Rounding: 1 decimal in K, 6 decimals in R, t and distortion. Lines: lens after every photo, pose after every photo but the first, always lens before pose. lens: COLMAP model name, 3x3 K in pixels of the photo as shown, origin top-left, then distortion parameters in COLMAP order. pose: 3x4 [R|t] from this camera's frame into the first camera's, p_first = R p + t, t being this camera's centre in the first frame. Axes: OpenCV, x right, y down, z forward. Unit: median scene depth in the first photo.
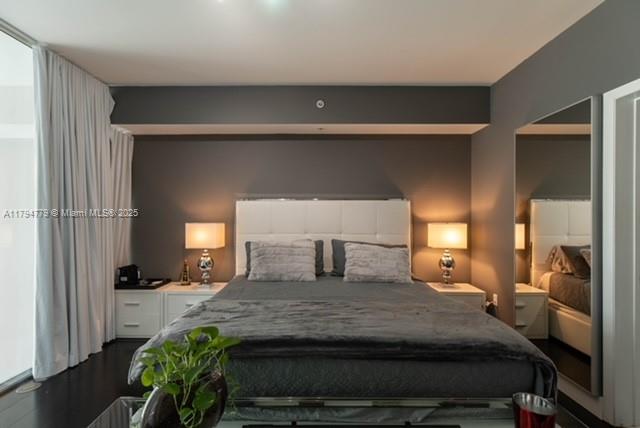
lens RADIAL K [[291.4, 0, 320.0], [0, 291.4, 214.0], [0, 0, 1]] dist [0.001073, -0.000008]
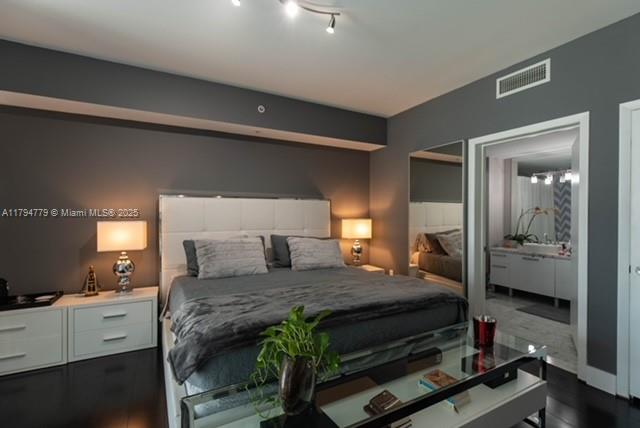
lens RADIAL K [[289.0, 0, 299.4], [0, 289.0, 214.6], [0, 0, 1]] dist [-0.000015, -0.000007]
pose [[0.889525, -0.001558, 0.456884, -0.393186], [-0.002402, 0.999964, 0.008086, 0.002404], [-0.456880, -0.008290, 0.889490, -0.015700]]
